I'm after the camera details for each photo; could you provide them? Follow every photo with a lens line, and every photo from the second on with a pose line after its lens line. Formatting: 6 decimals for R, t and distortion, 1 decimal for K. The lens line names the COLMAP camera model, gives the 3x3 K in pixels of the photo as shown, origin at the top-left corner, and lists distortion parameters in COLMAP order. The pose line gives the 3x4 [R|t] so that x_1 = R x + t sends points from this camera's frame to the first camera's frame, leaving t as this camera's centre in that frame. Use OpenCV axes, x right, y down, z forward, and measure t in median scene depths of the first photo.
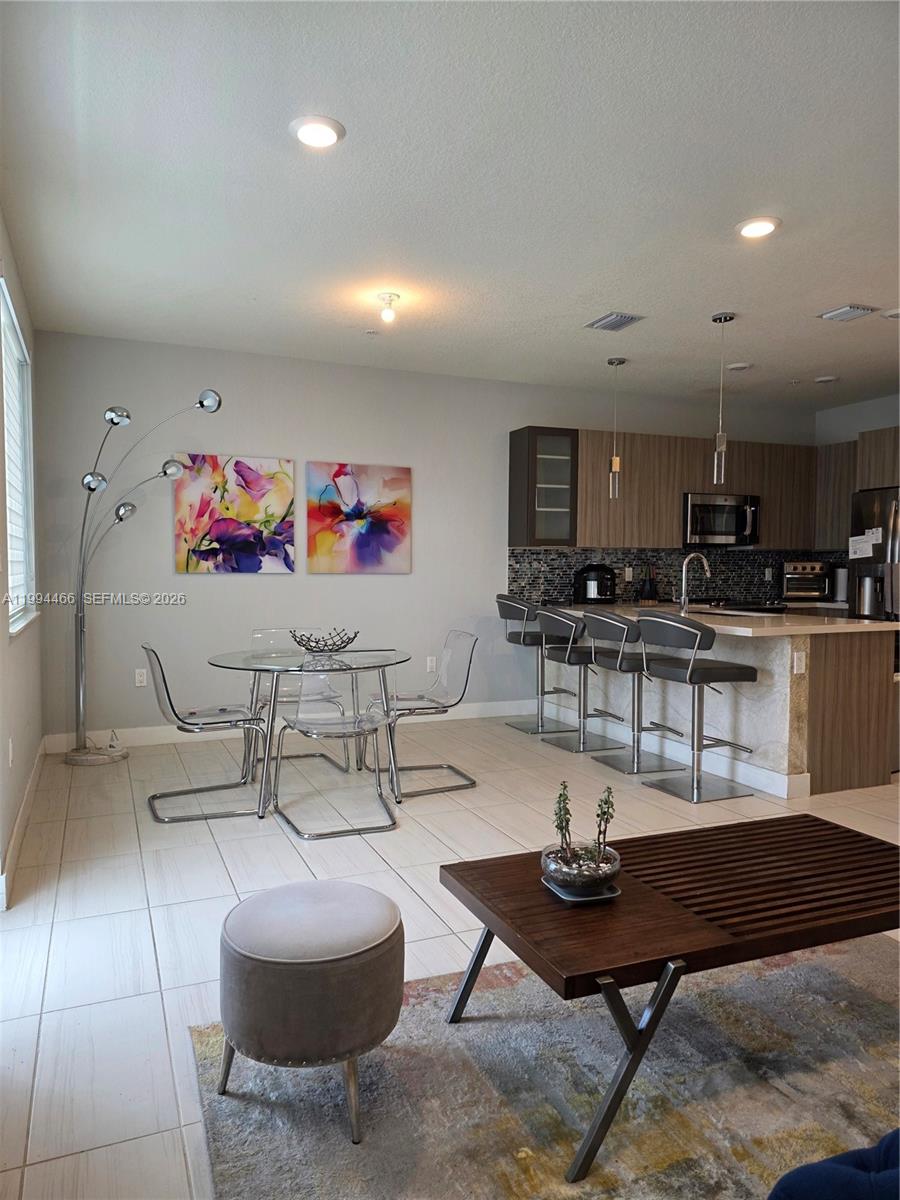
lens RADIAL K [[797.4, 0, 437.3], [0, 797.4, 598.9], [0, 0, 1]] dist [0.084403, -0.077406]
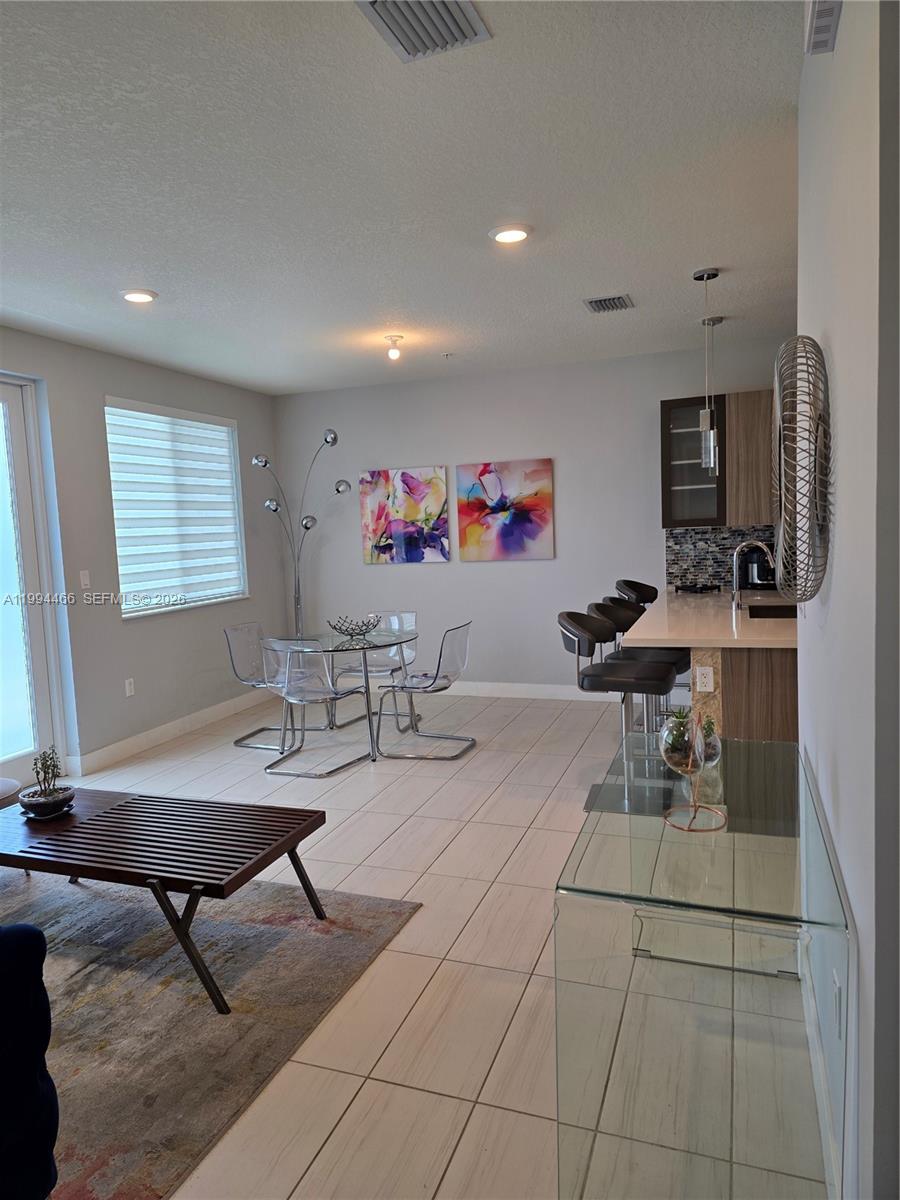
lens RADIAL K [[797.4, 0, 437.3], [0, 797.4, 598.9], [0, 0, 1]] dist [0.084403, -0.077406]
pose [[0.726548, 0.028209, -0.686537, 0.640013], [0.020562, 0.997817, 0.062760, -0.053523], [0.686808, -0.059714, 0.724382, 0.134602]]
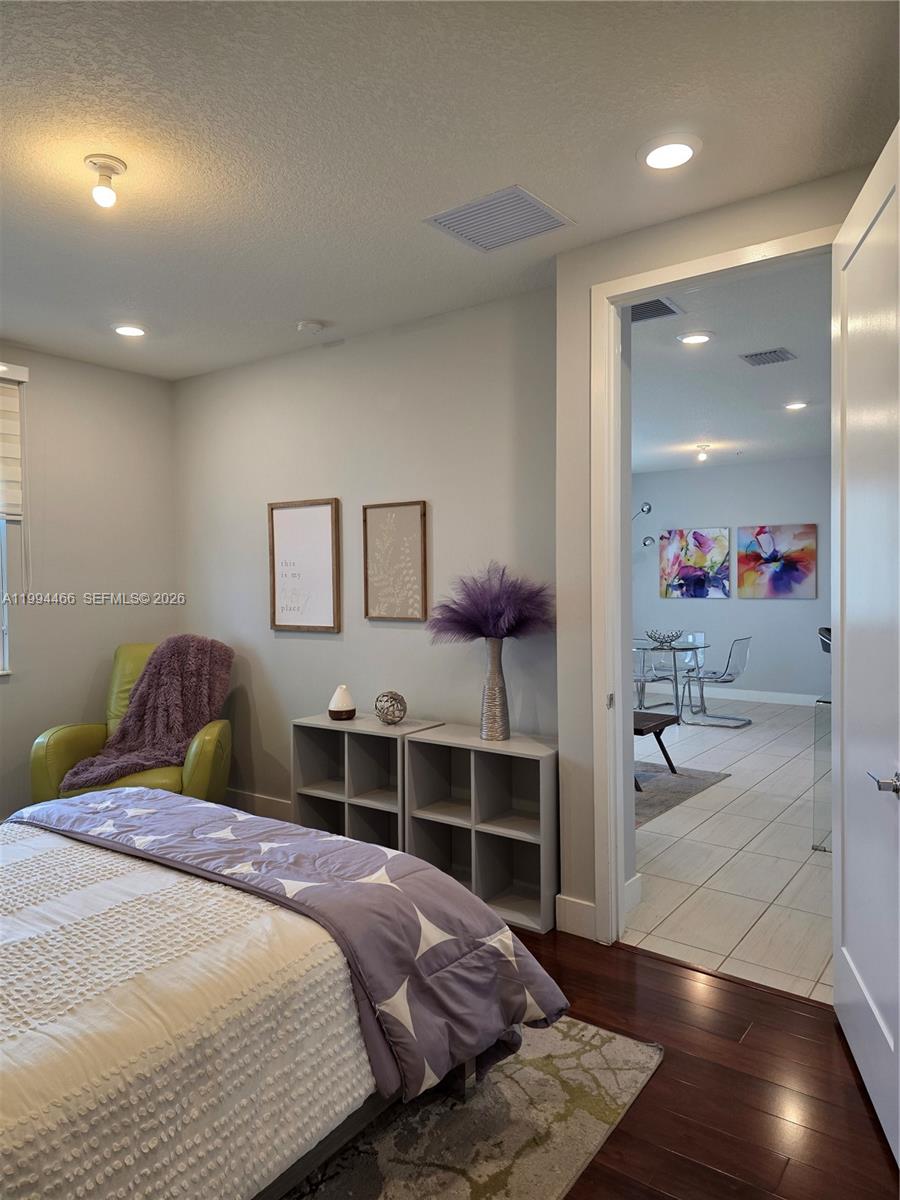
lens RADIAL K [[797.4, 0, 437.3], [0, 797.4, 598.9], [0, 0, 1]] dist [0.084403, -0.077406]
pose [[0.500934, 0.012779, -0.865391, 0.943835], [-0.021620, 0.999764, 0.002248, -0.022632], [0.865215, 0.017583, 0.501092, -0.310346]]
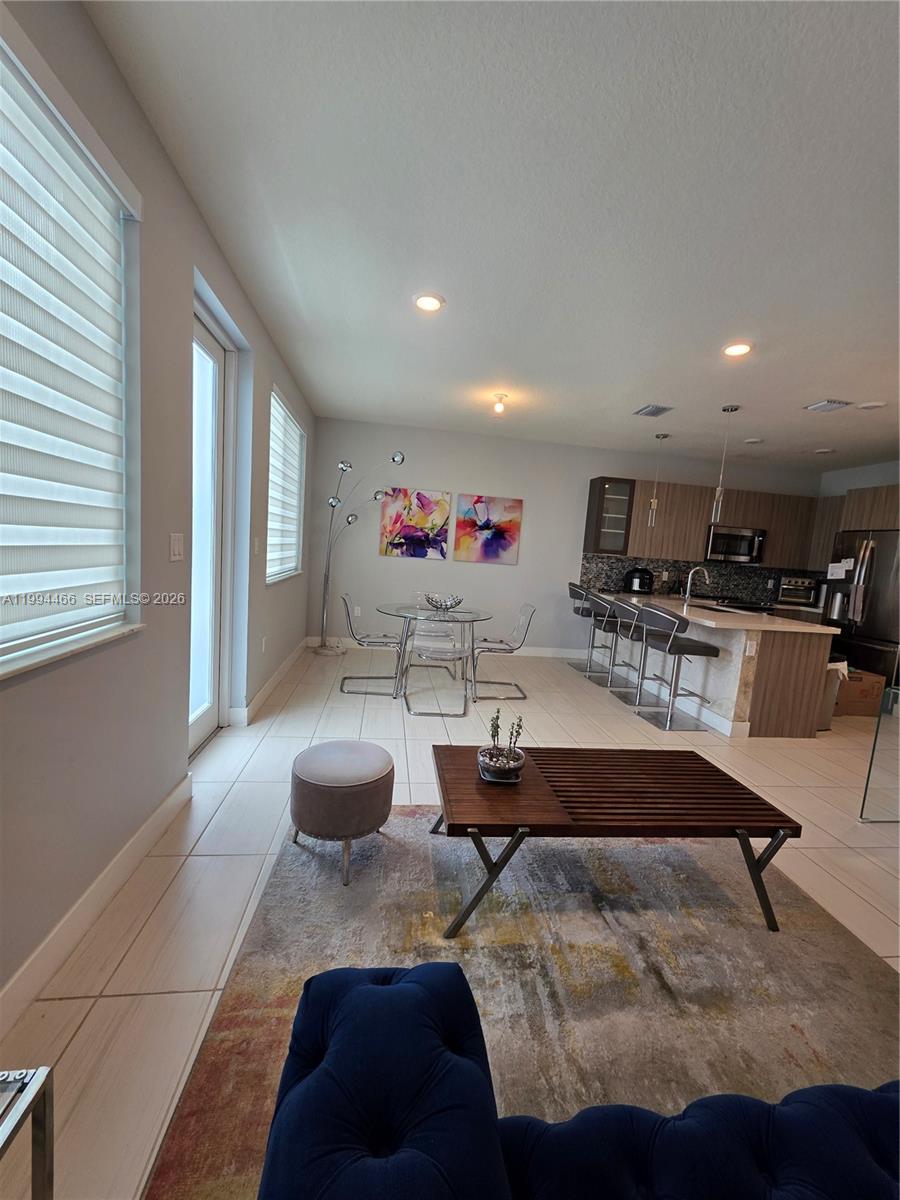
lens RADIAL K [[478.6, 0, 453.1], [0, 478.6, 599.0], [0, 0, 1]] dist [0.003473, 0.000078]
pose [[0.963002, 0.096222, -0.251730, 0.103950], [-0.082209, 0.994452, 0.065631, -0.017575], [0.256648, -0.042508, 0.965570, 0.017226]]
